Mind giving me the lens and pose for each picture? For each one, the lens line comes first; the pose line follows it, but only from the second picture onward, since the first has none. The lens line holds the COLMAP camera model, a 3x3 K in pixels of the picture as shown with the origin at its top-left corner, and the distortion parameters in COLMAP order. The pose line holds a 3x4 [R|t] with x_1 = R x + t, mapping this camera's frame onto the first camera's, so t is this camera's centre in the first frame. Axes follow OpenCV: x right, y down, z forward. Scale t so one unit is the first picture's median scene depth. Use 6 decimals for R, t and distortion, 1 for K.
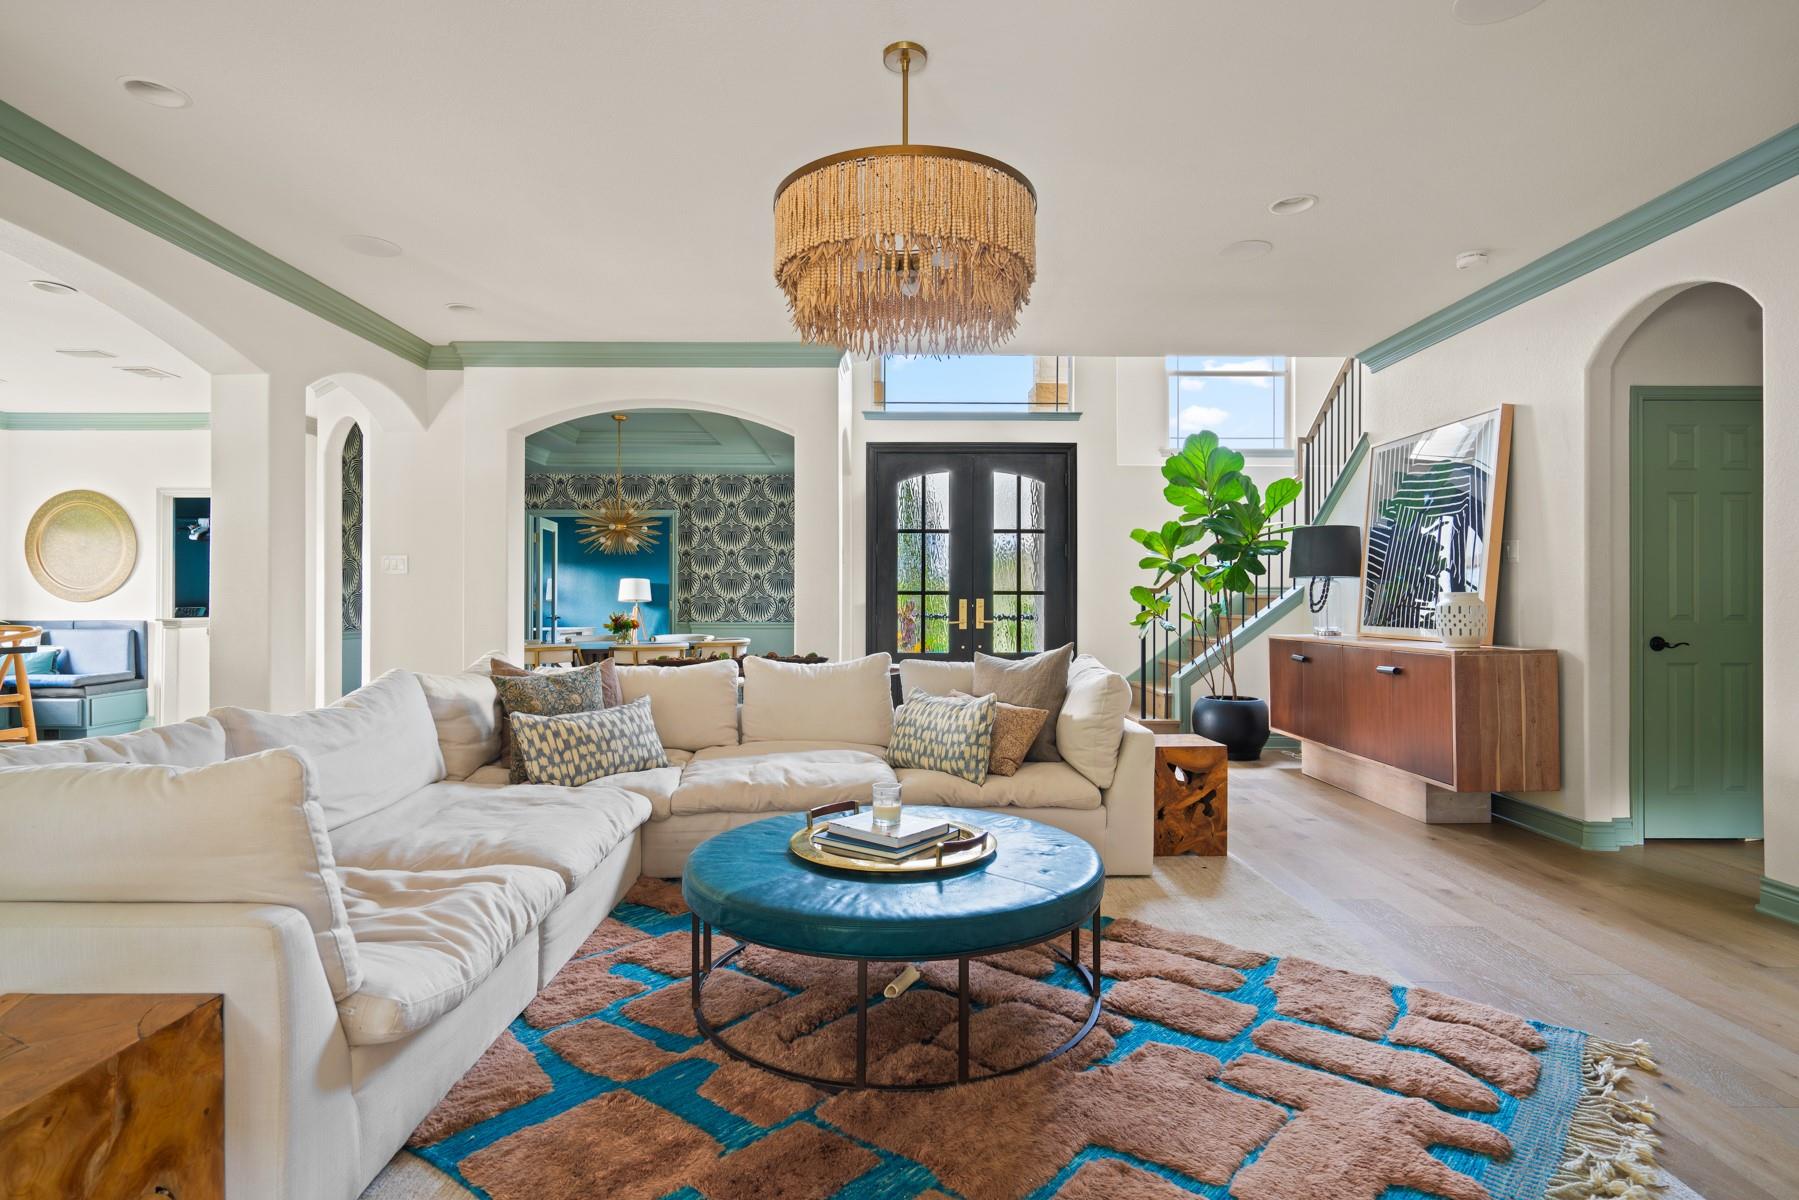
lens RADIAL K [[948.1, 0, 899.5], [0, 948.1, 600.0], [0, 0, 1]] dist [0.002148, 0.000593]
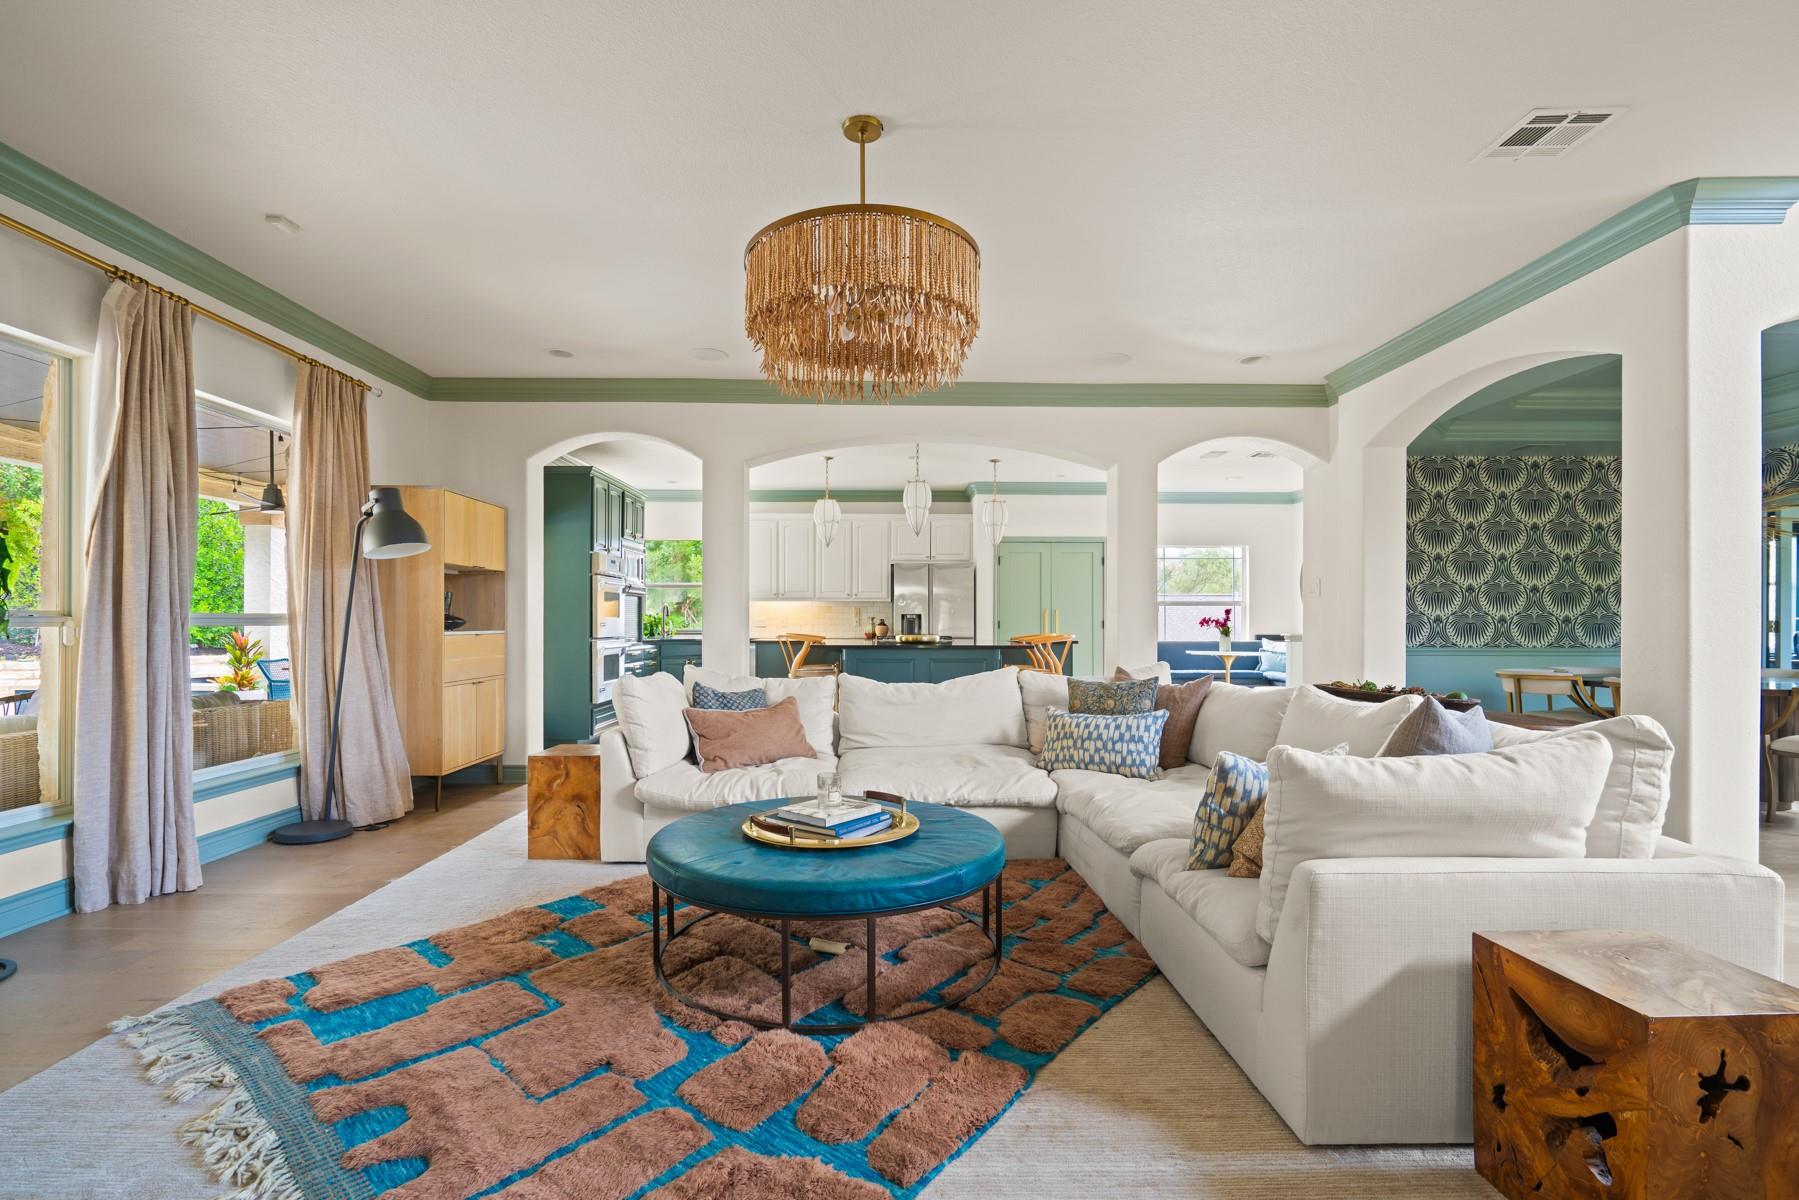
lens RADIAL K [[833.7, 0, 900.3], [0, 833.7, 615.3], [0, 0, 1]] dist [0.017076, 0.000175]
pose [[0.011178, 0.006186, -0.999918, 0.676291], [-0.004562, 0.999971, 0.006135, -0.006530], [0.999927, 0.004493, 0.011206, 0.704730]]
